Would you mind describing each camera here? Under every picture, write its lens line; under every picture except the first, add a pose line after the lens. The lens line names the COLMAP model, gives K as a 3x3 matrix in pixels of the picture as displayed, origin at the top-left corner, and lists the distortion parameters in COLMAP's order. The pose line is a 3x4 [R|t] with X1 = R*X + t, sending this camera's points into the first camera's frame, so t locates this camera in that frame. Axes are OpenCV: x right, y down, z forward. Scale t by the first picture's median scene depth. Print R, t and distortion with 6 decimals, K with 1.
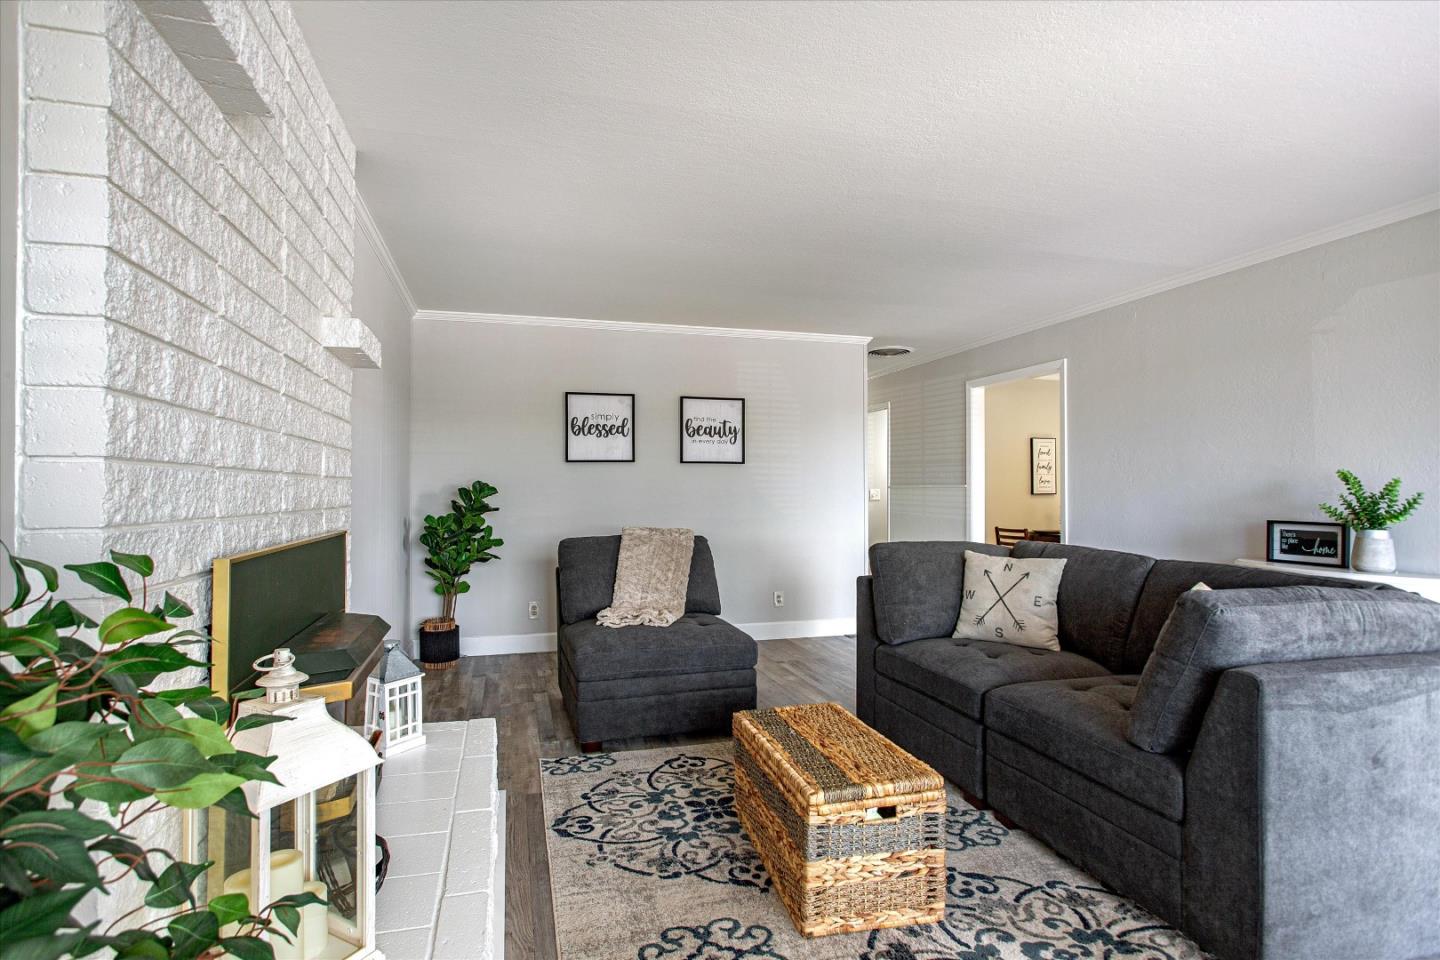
lens RADIAL K [[707.9, 0, 716.8], [0, 707.9, 488.8], [0, 0, 1]] dist [-0.021213, 0.010146]
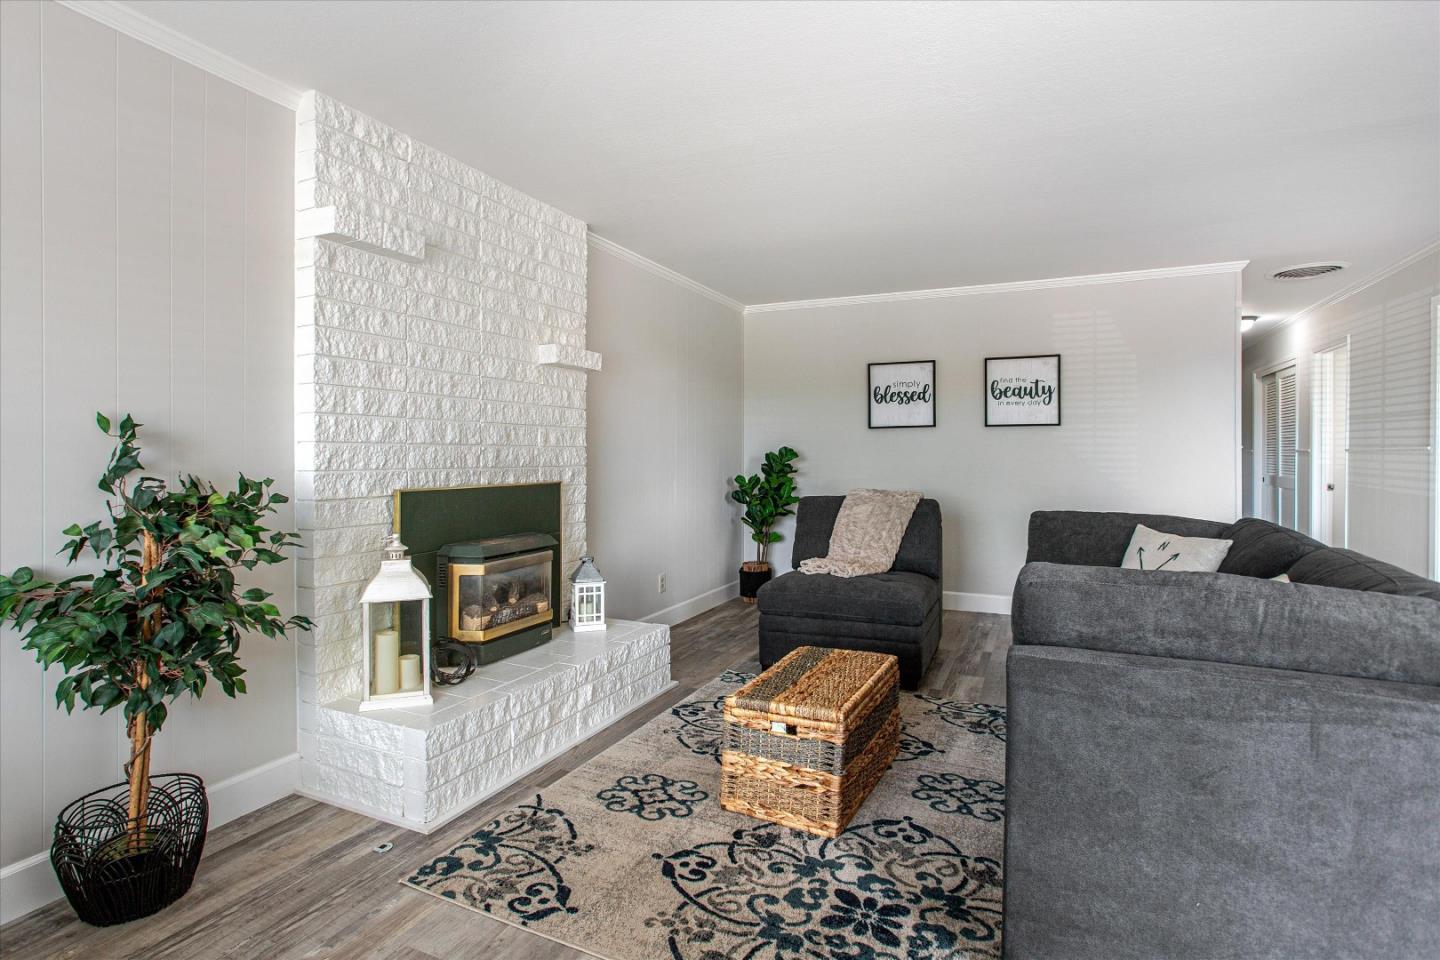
lens RADIAL K [[736.6, 0, 724.1], [0, 736.6, 464.1], [0, 0, 1]] dist [-0.020158, 0.001568]
pose [[0.764512, 0.006608, -0.644576, 0.747910], [0.002334, 0.999913, 0.013018, 0.001693], [0.644605, -0.011457, 0.764430, 0.001338]]
